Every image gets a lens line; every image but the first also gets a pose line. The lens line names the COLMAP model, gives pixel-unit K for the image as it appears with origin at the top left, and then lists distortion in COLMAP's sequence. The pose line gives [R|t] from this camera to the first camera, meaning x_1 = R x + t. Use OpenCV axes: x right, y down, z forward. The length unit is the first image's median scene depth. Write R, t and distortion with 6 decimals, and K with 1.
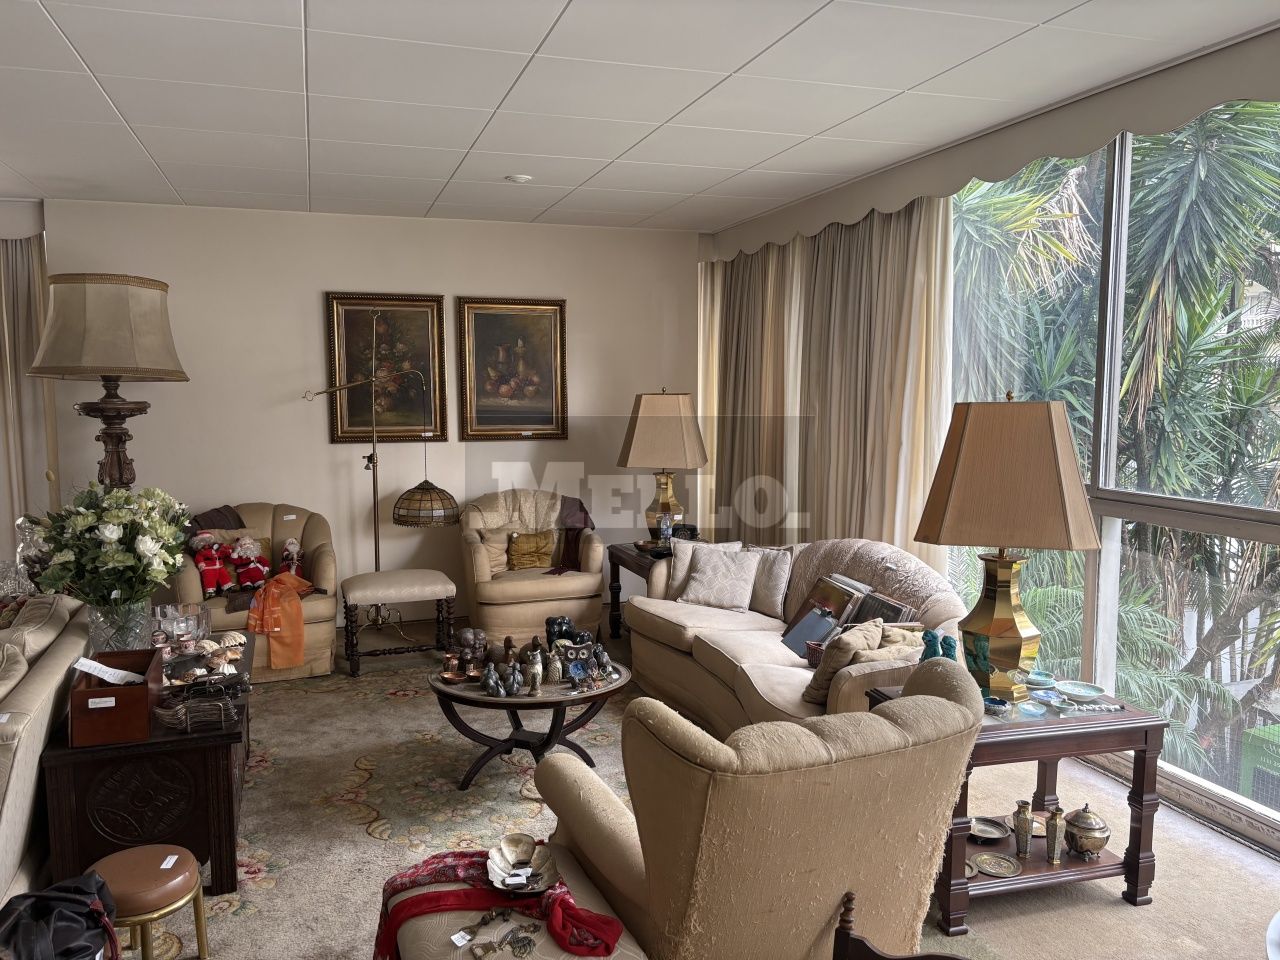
lens RADIAL K [[981.4, 0, 638.0], [0, 981.4, 482.2], [0, 0, 1]] dist [0.000291, -0.005433]
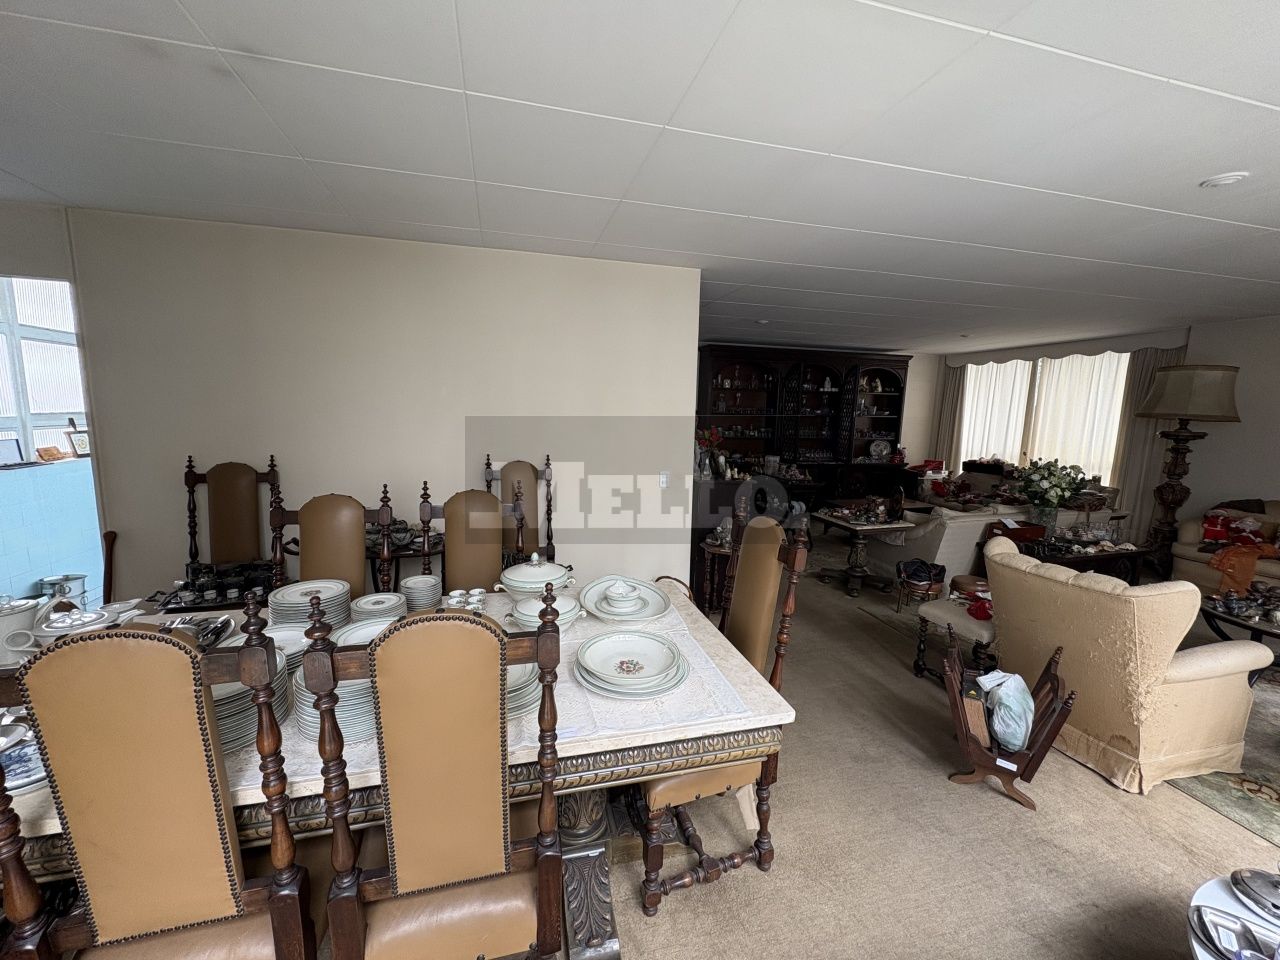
lens RADIAL K [[512.1, 0, 641.0], [0, 512.1, 478.7], [0, 0, 1]] dist [-0.000019, -0.000016]
pose [[-0.058707, 0.140758, -0.988302, 0.519014], [-0.122586, 0.981500, 0.147071, -0.009641], [0.990720, 0.129786, -0.040366, 0.007572]]
